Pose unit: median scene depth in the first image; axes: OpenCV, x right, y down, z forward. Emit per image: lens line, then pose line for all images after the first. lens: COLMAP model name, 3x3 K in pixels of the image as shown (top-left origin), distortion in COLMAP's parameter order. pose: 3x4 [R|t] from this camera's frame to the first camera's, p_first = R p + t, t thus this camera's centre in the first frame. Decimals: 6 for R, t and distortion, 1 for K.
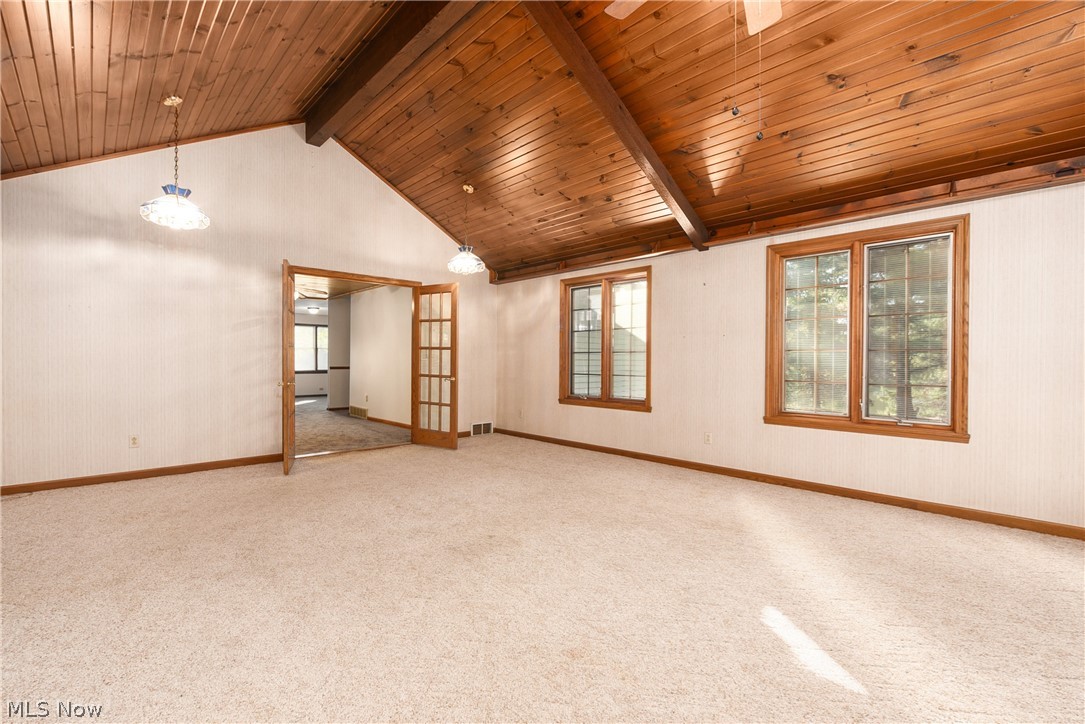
lens RADIAL K [[476.7, 0, 542.2], [0, 476.7, 362.9], [0, 0, 1]] dist [-0.002817, -0.000112]
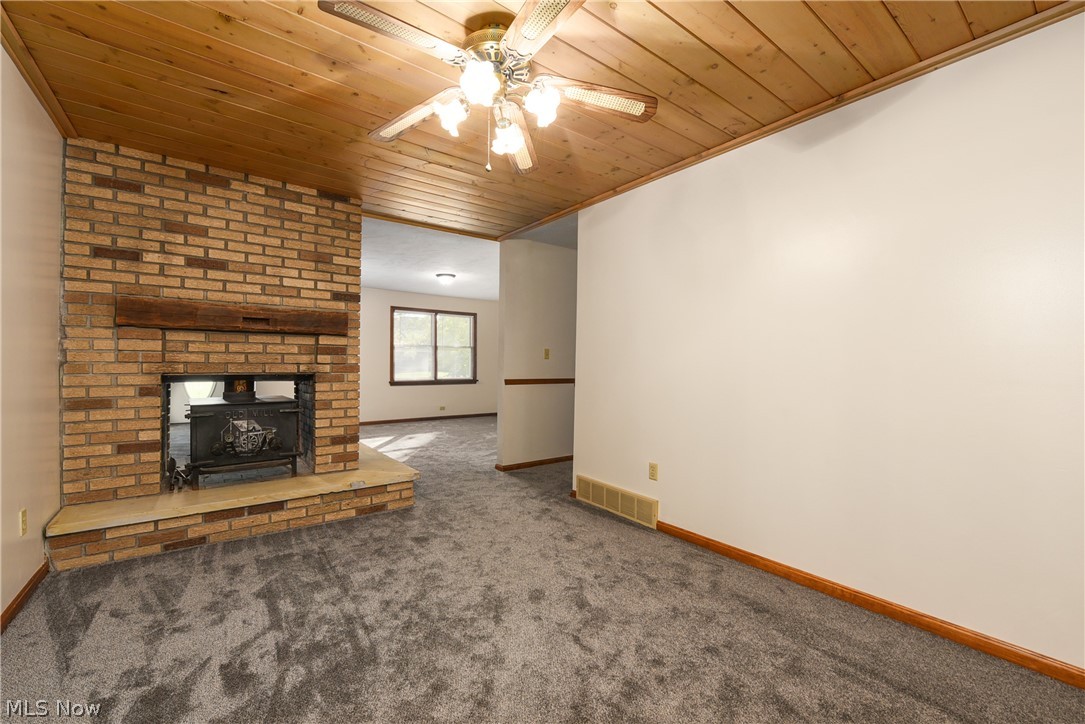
lens RADIAL K [[458.0, 0, 543.0], [0, 458.0, 364.3], [0, 0, 1]] dist [-0.000431, -0.000201]
pose [[0.993198, 0.005900, -0.116284, -1.018751], [-0.006355, 0.999974, -0.003537, -0.017325], [0.116260, 0.004252, 0.993210, 1.568656]]
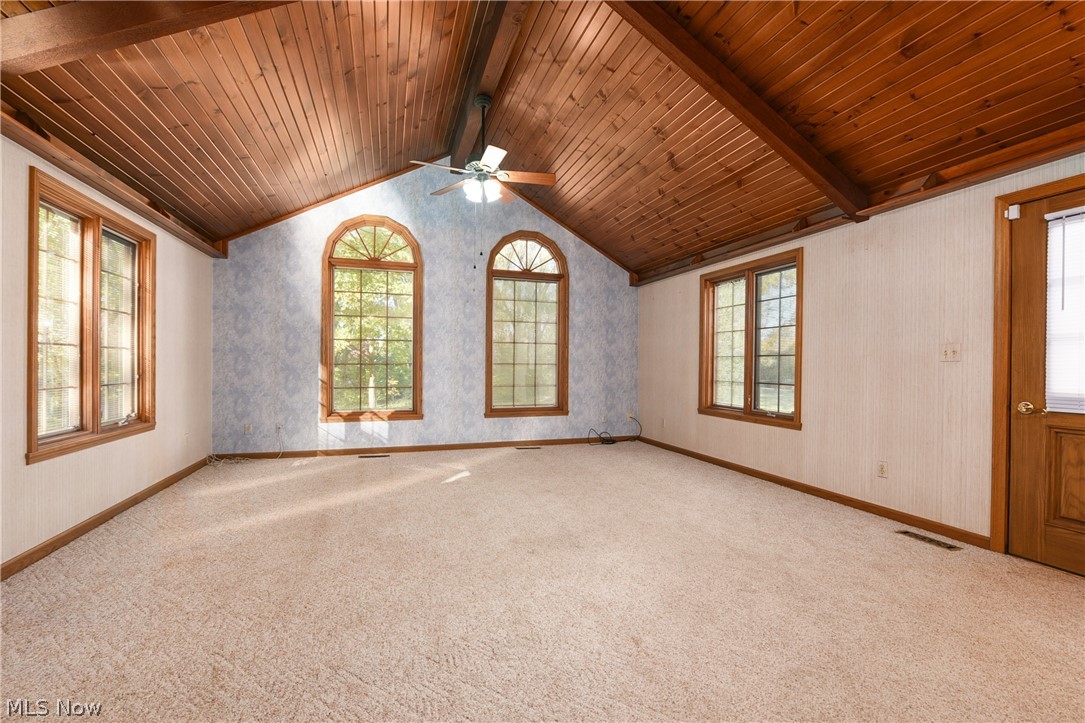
lens RADIAL K [[458.0, 0, 539.4], [0, 458.0, 360.6], [0, 0, 1]] dist [-0.000431, -0.000201]
pose [[-0.902221, -0.008490, 0.431191, -0.421408], [-0.007276, 0.999964, 0.004466, -0.011345], [-0.431214, 0.000892, -0.902249, 1.506520]]
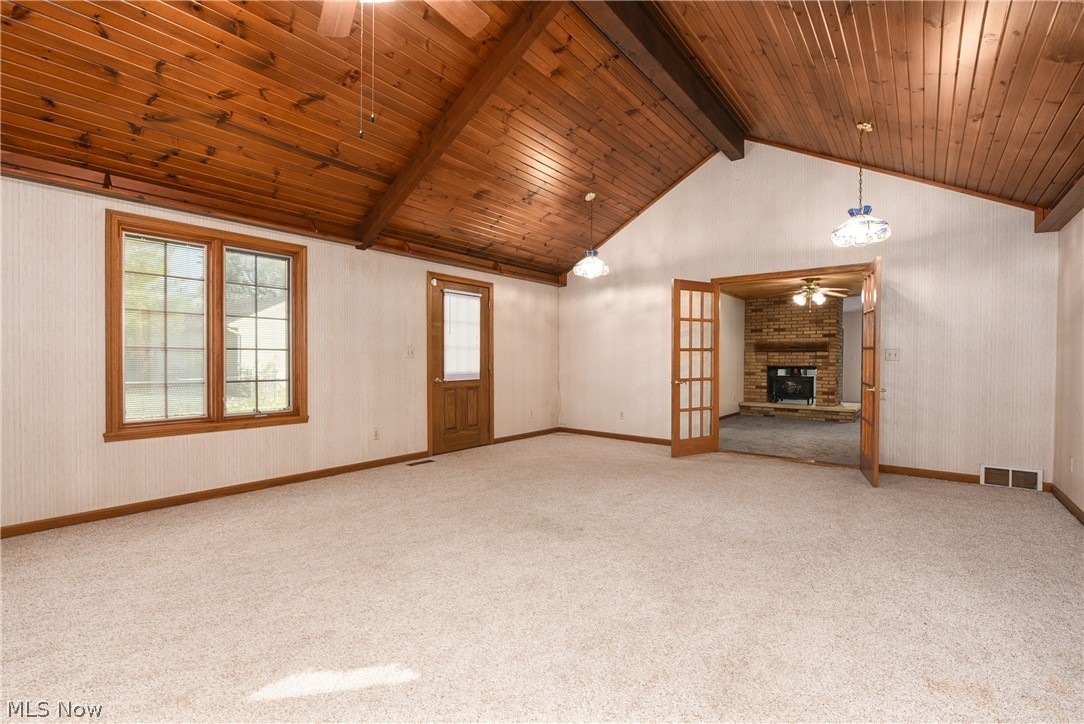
lens RADIAL K [[476.3, 0, 540.4], [0, 476.3, 364.0], [0, 0, 1]] dist [-0.002817, -0.000112]
pose [[0.127209, 0.004697, -0.991865, 0.768232], [-0.012012, 0.999923, 0.003194, -0.001042], [0.991803, 0.011508, 0.127256, 0.650261]]
